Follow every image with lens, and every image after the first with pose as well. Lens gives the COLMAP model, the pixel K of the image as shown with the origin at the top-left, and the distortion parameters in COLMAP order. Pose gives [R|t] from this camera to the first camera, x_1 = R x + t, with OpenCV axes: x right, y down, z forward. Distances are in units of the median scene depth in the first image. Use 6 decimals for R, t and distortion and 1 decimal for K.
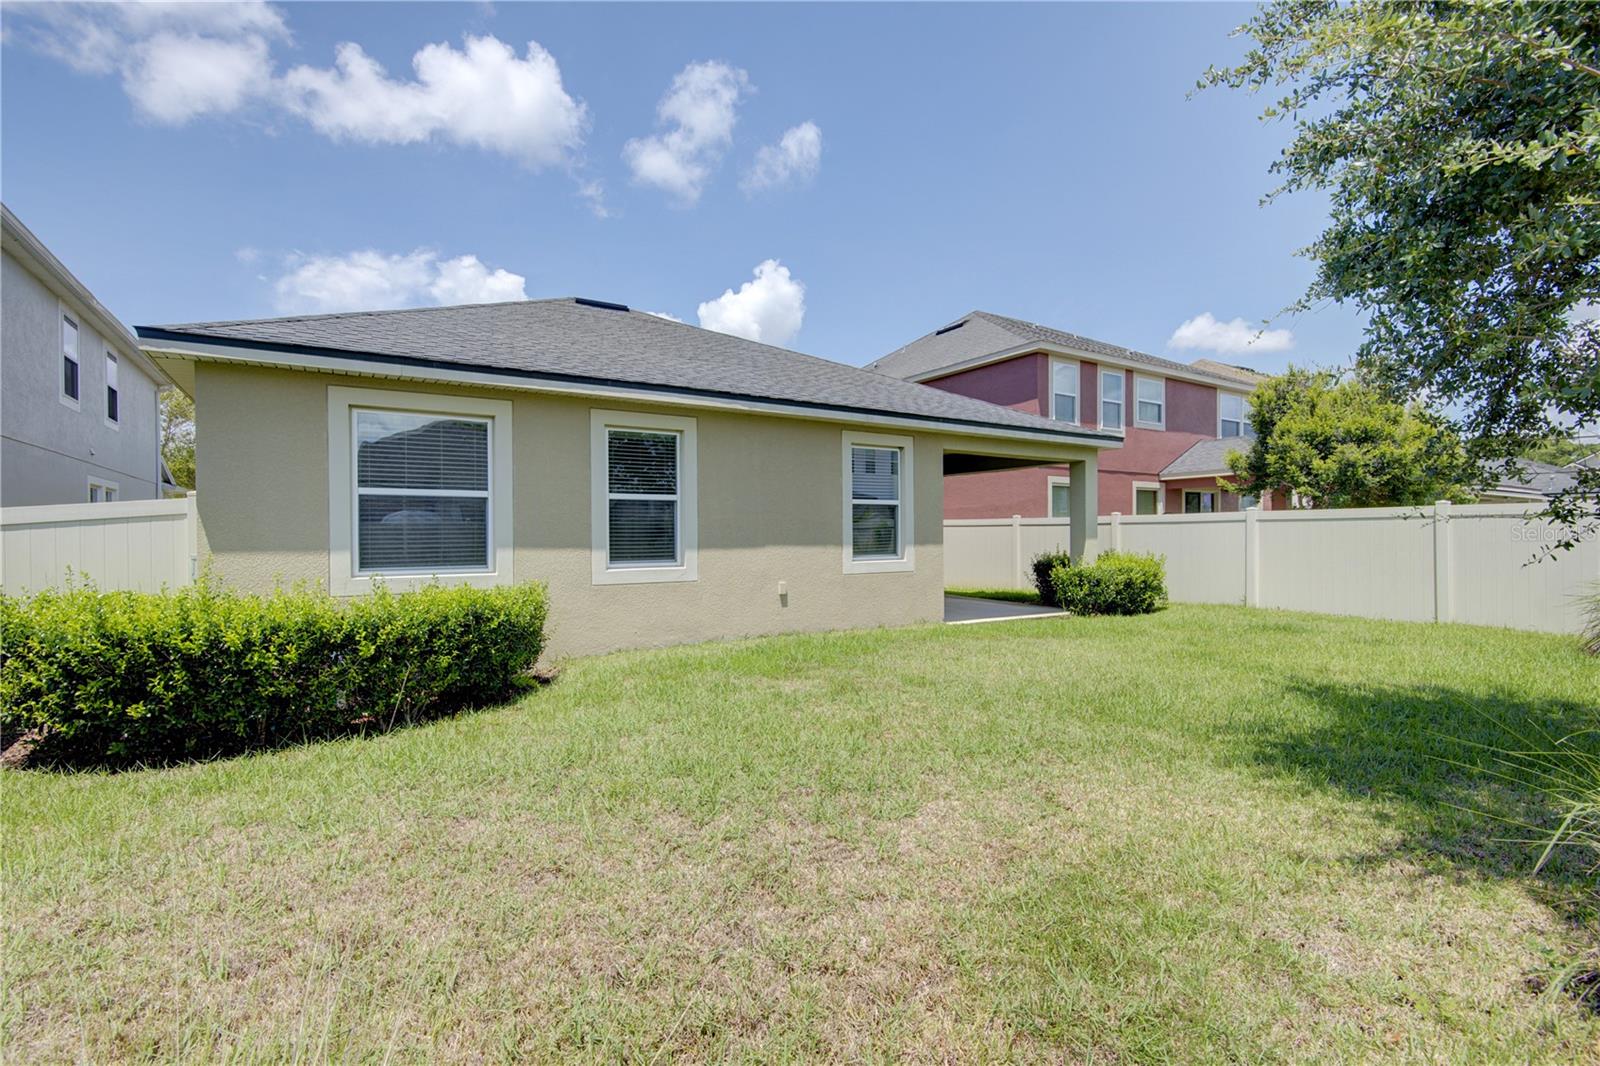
lens RADIAL K [[723.7, 0, 800.0], [0, 723.7, 533.0], [0, 0, 1]] dist [-0.000739, -0.000020]
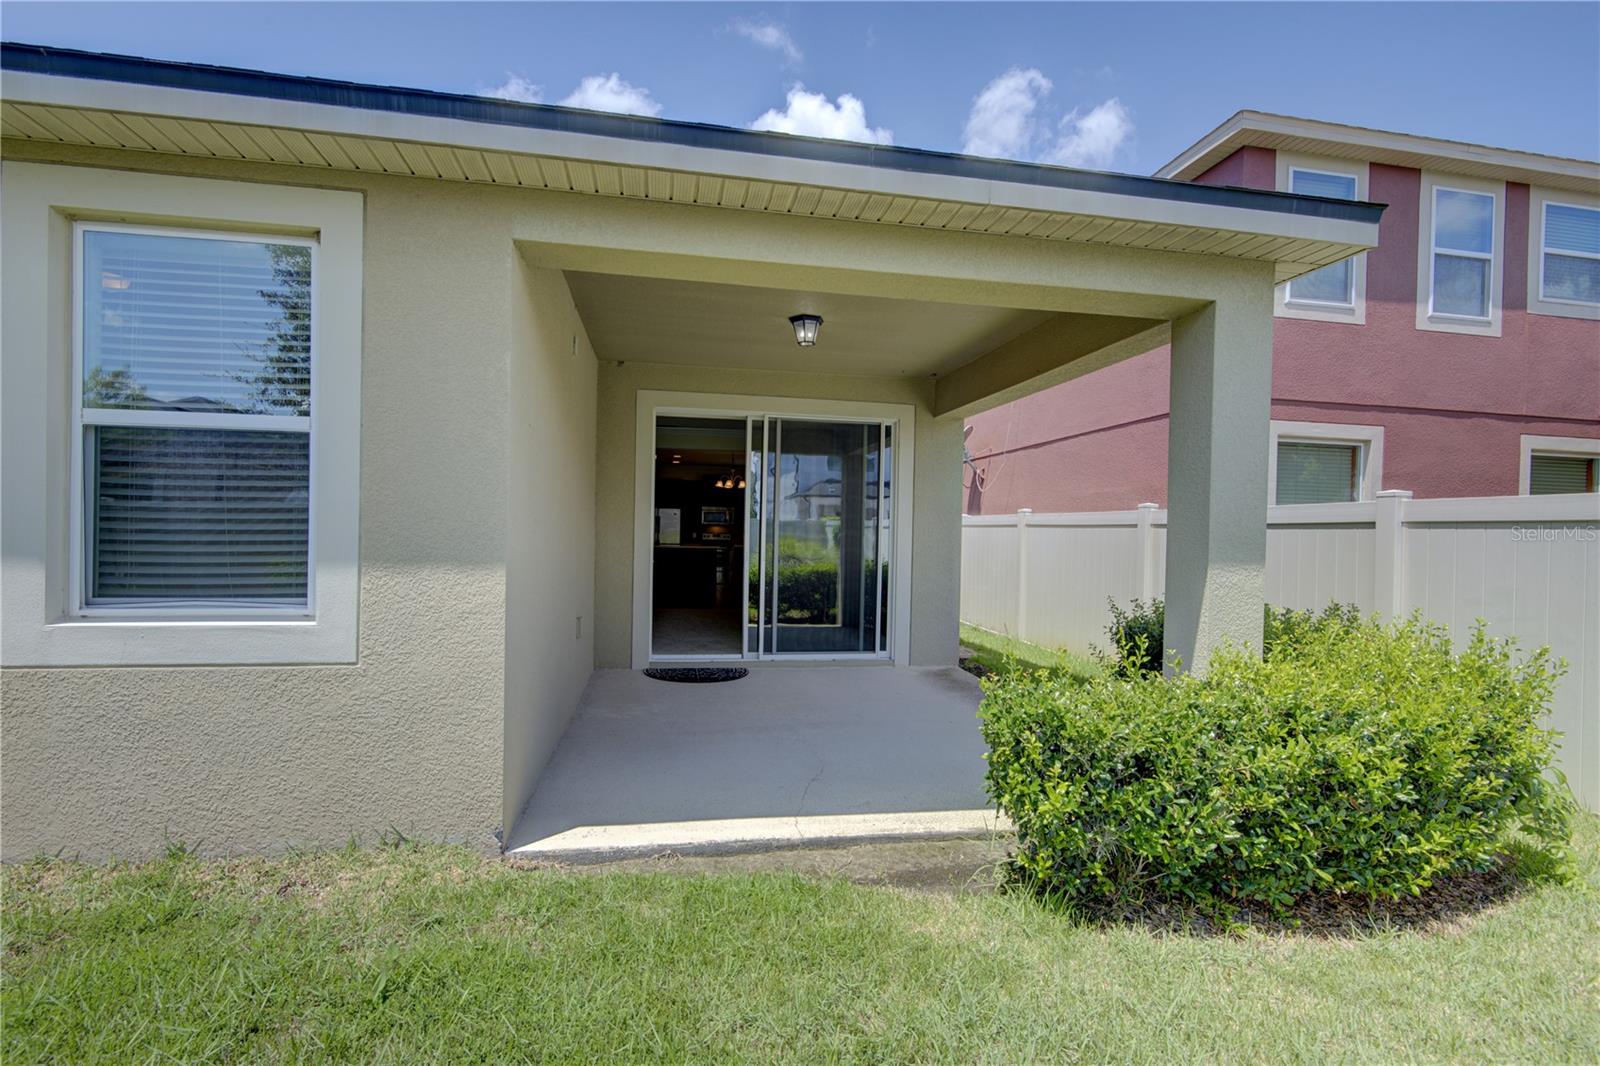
lens RADIAL K [[723.7, 0, 800.0], [0, 723.7, 533.0], [0, 0, 1]] dist [-0.000739, -0.000020]
pose [[0.923781, 0.028918, -0.381827, 0.351007], [-0.027085, 0.999581, 0.010177, -0.005196], [0.381961, 0.000940, 0.924178, 0.660633]]
